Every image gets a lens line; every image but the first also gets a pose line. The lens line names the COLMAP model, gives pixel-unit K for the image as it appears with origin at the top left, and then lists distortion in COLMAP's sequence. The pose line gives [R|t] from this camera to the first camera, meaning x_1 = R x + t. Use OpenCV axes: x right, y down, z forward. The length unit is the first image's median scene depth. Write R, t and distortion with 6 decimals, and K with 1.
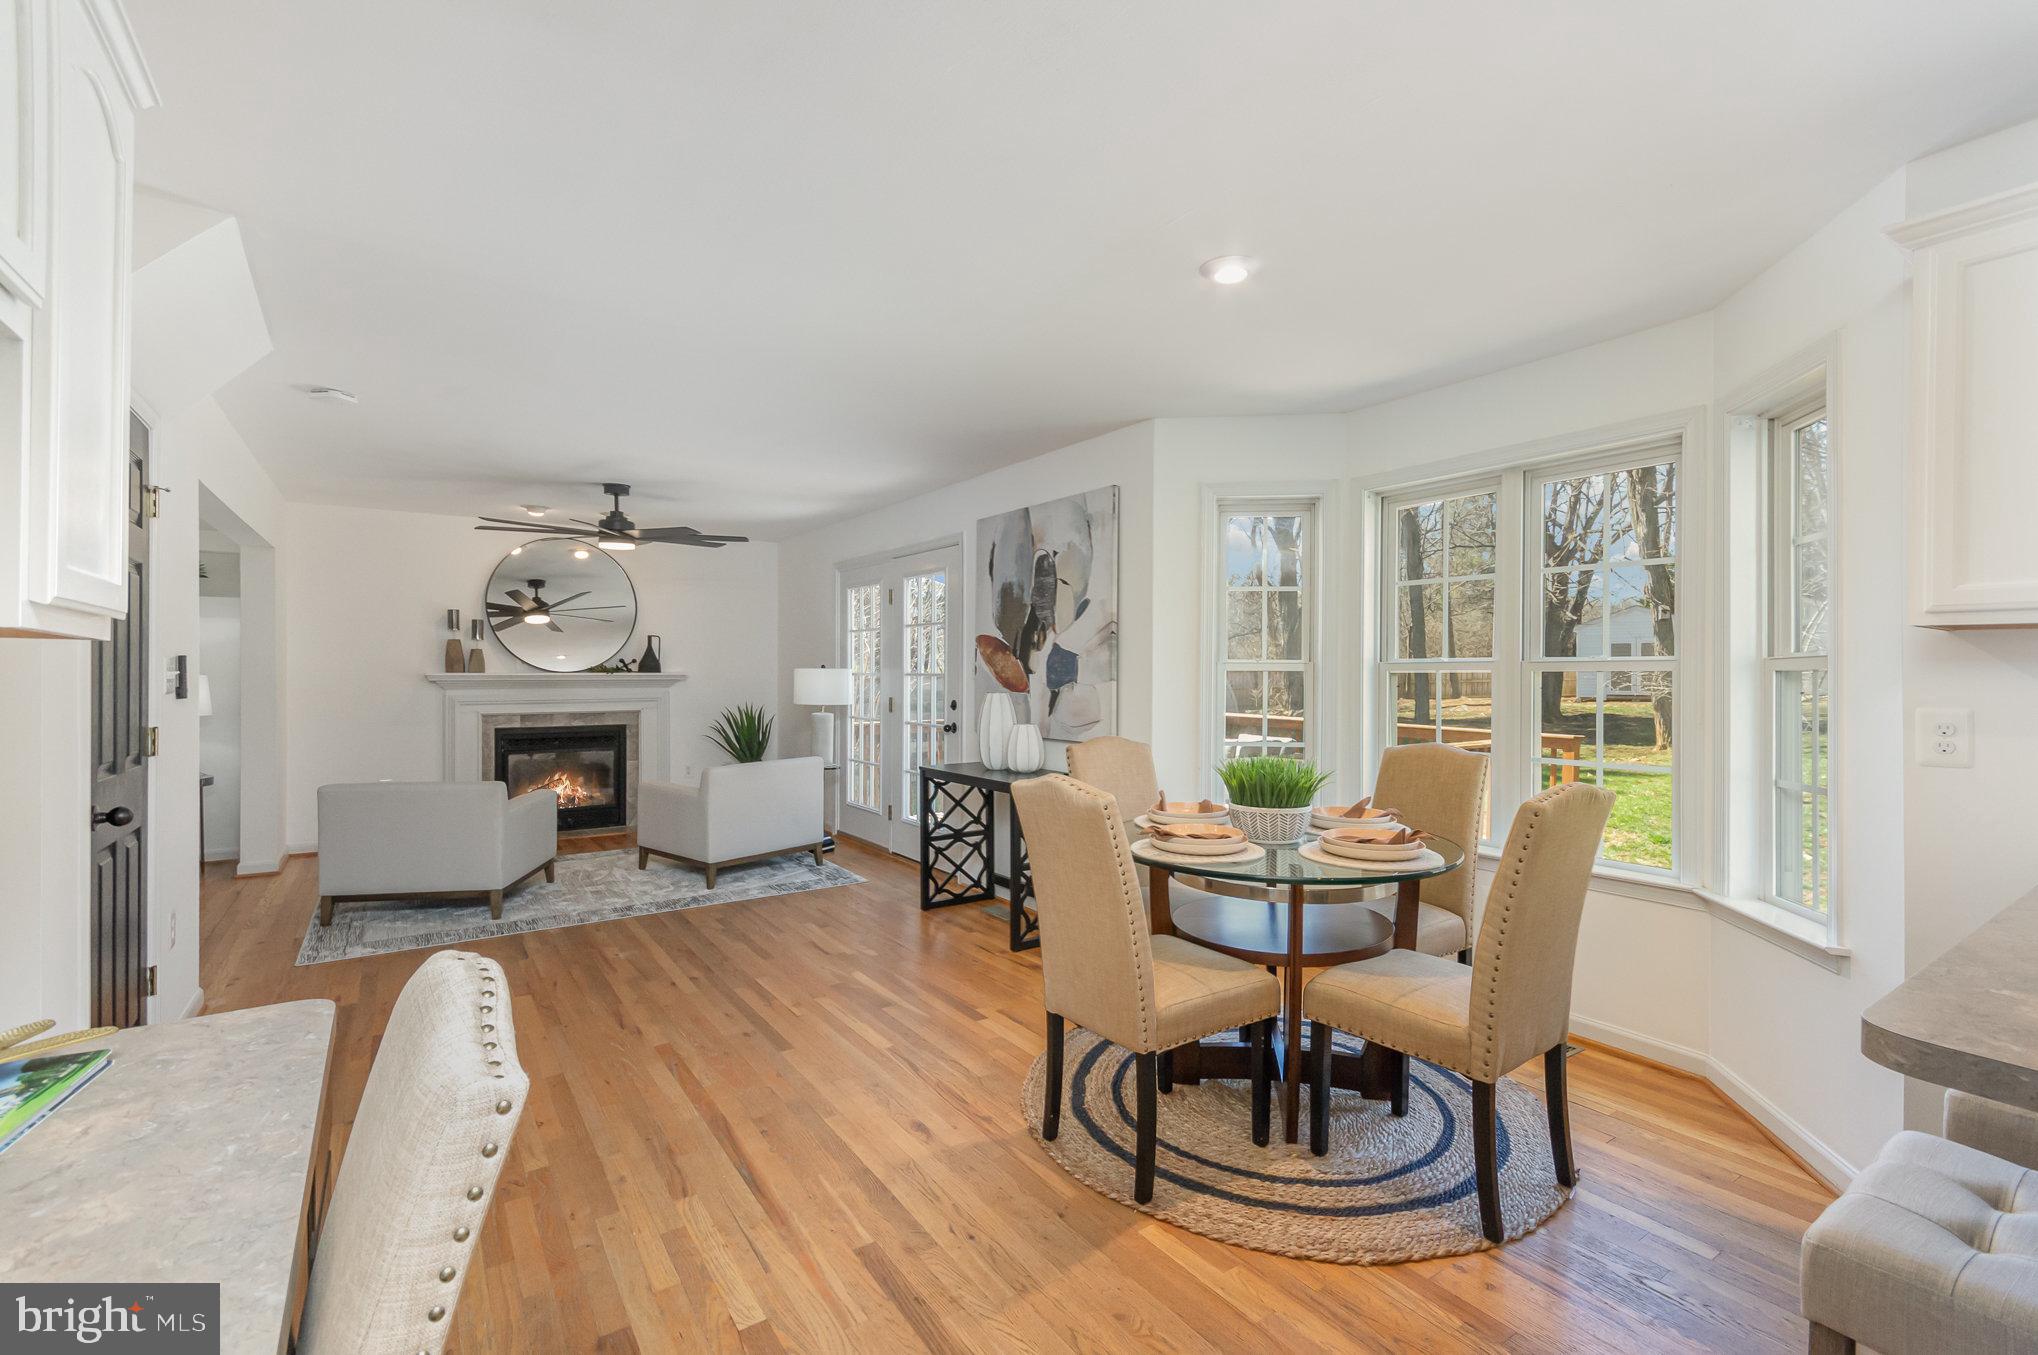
lens RADIAL K [[908.6, 0, 1023.0], [0, 908.6, 676.4], [0, 0, 1]] dist [-0.000678, -0.000208]
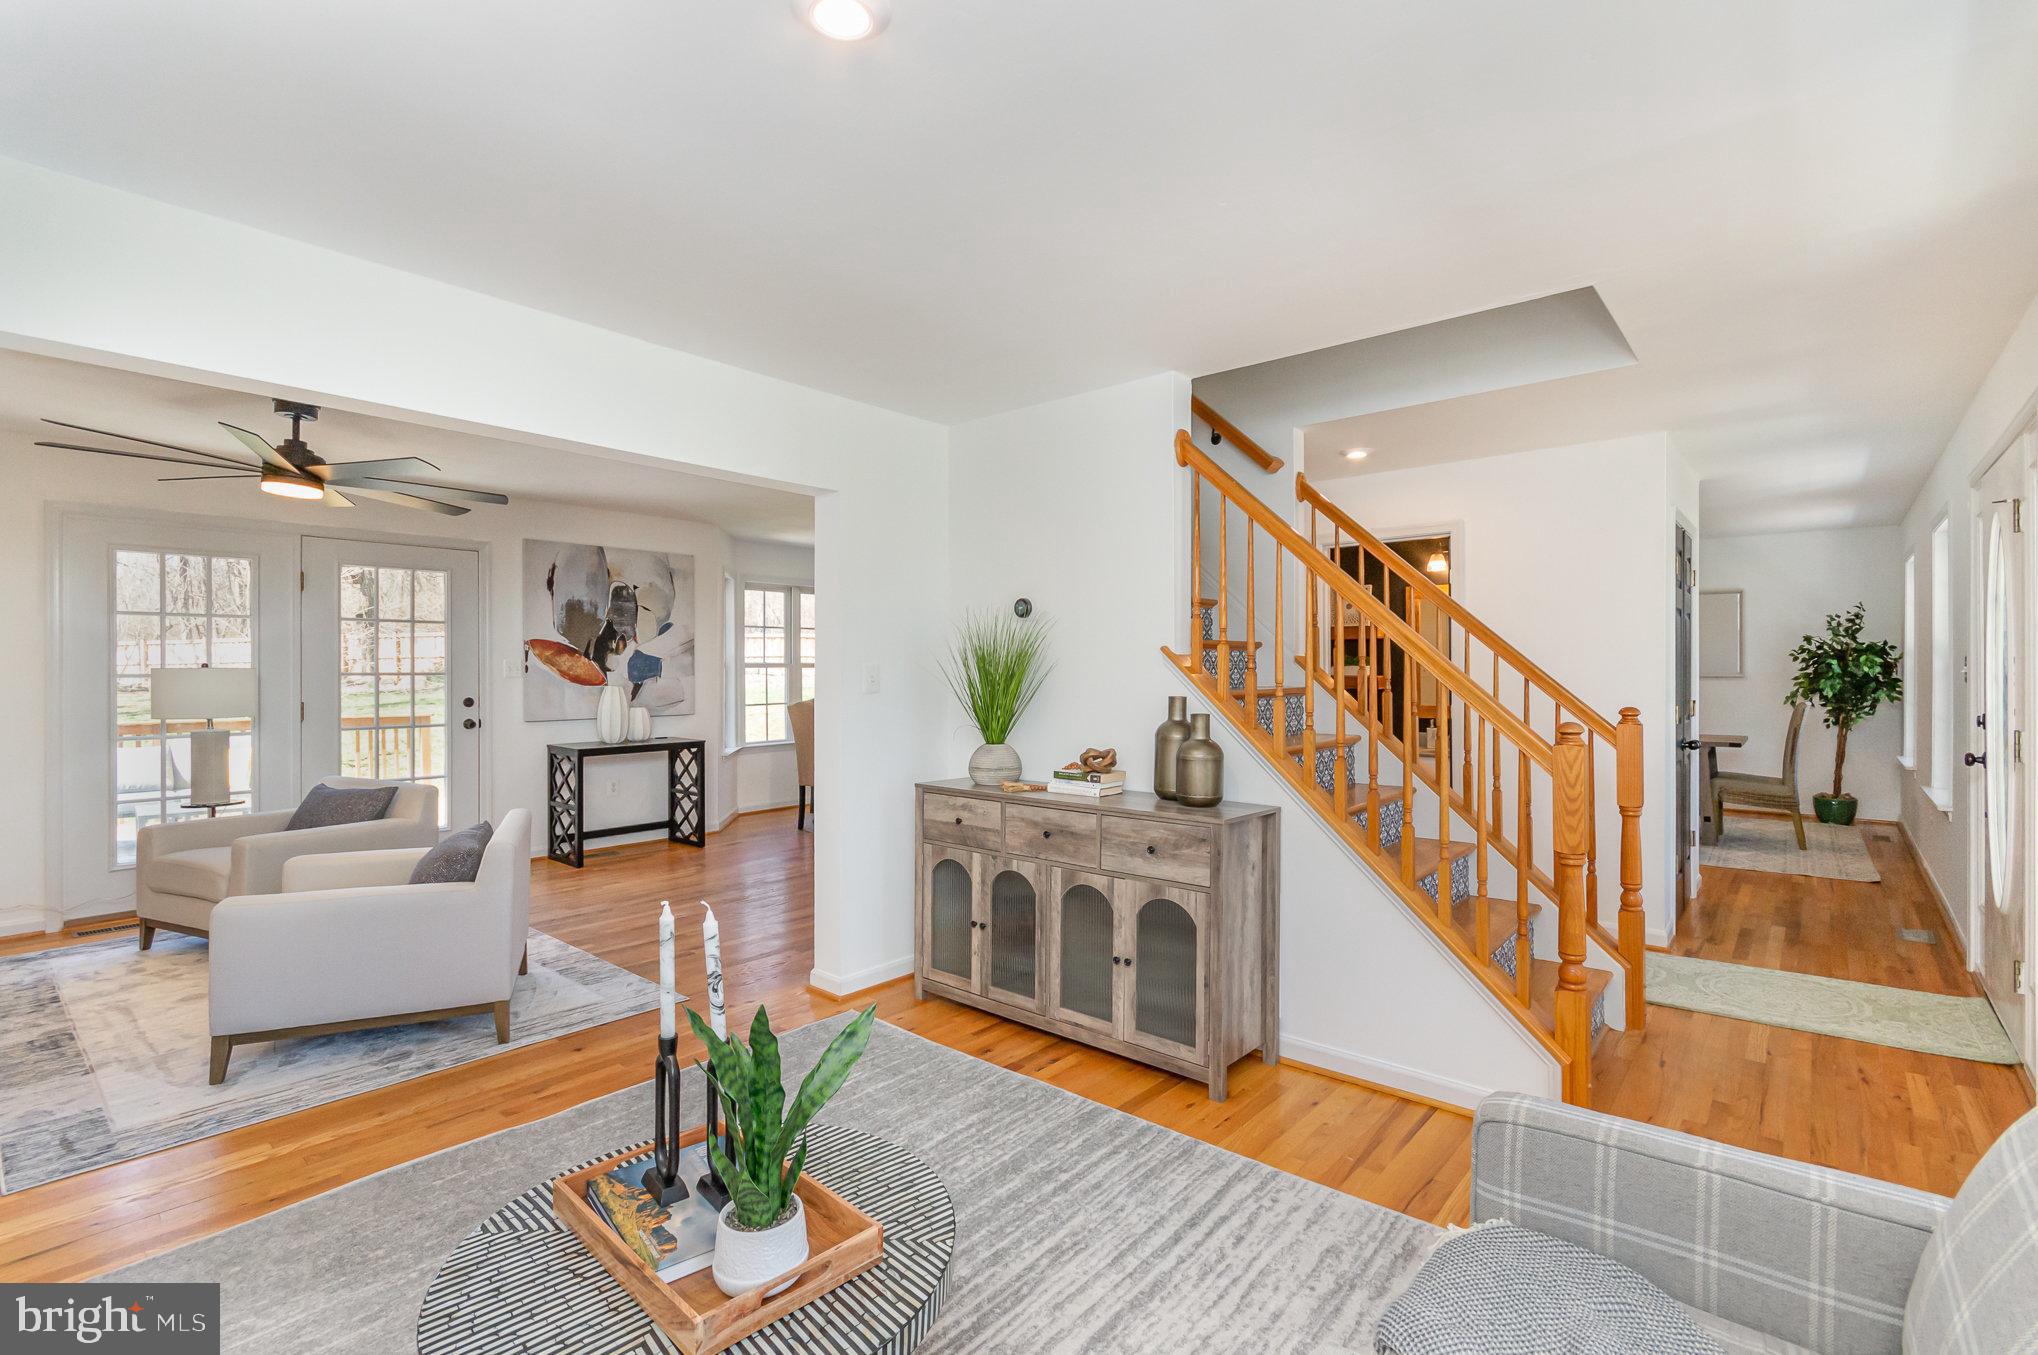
lens RADIAL K [[927.9, 0, 1016.5], [0, 927.9, 666.2], [0, 0, 1]] dist [0.000335, 0.000122]
pose [[-0.248195, -0.007869, 0.968678, -1.554202], [-0.001461, 0.999969, 0.007749, -0.023410], [-0.968709, 0.000508, -0.248199, 0.791924]]
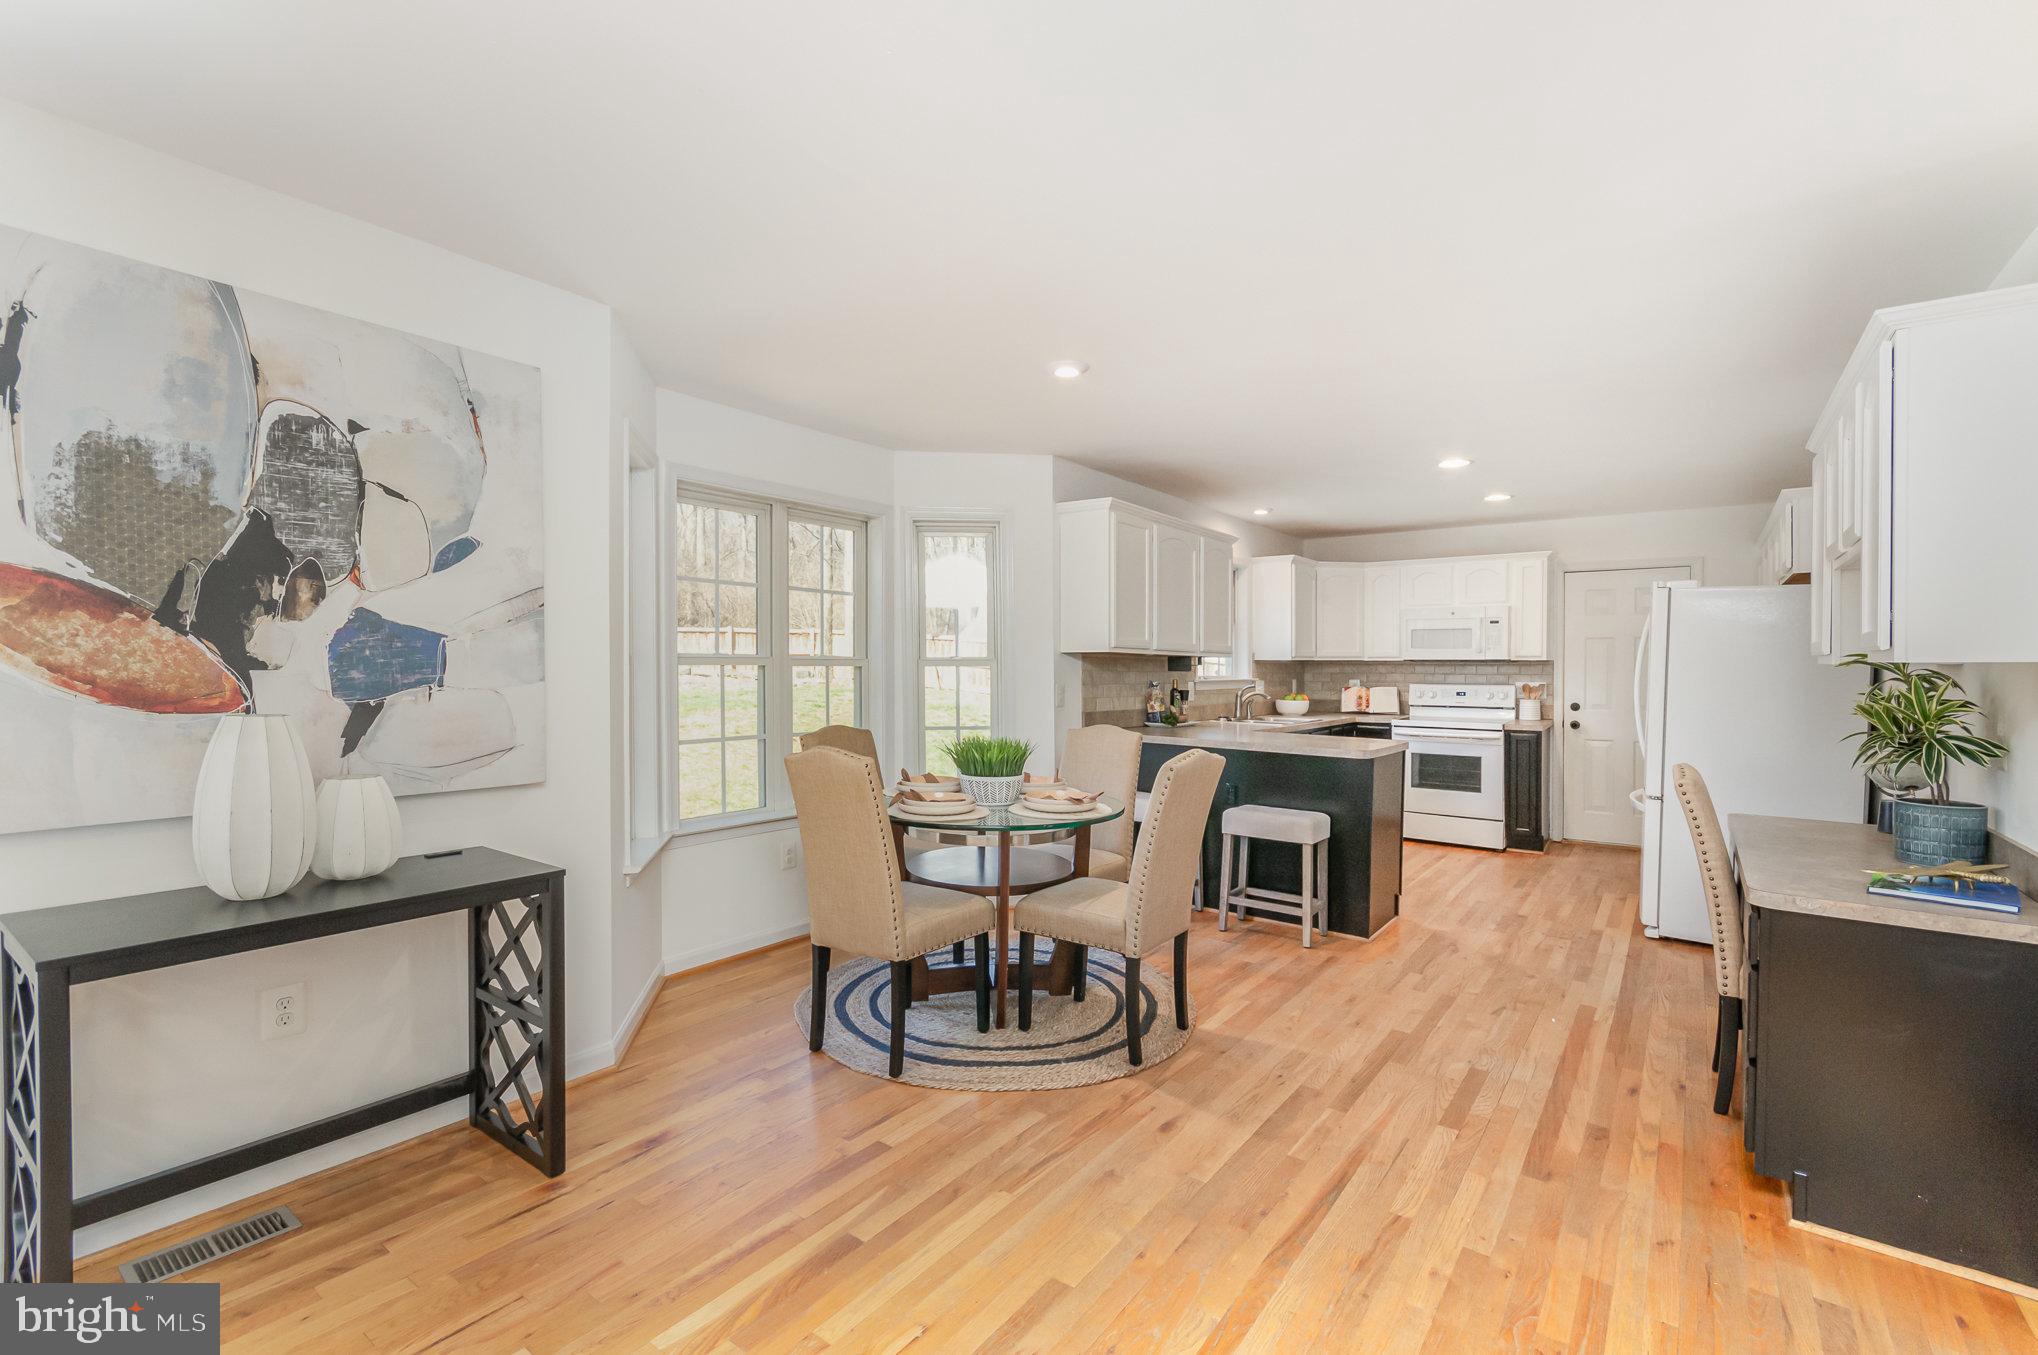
lens RADIAL K [[908.6, 0, 1023.0], [0, 908.6, 676.4], [0, 0, 1]] dist [-0.000678, -0.000208]
pose [[-0.327786, -0.013946, 0.944649, -0.561802], [-0.002736, 0.999901, 0.013812, -0.007133], [-0.944748, 0.001943, -0.327791, 0.830316]]
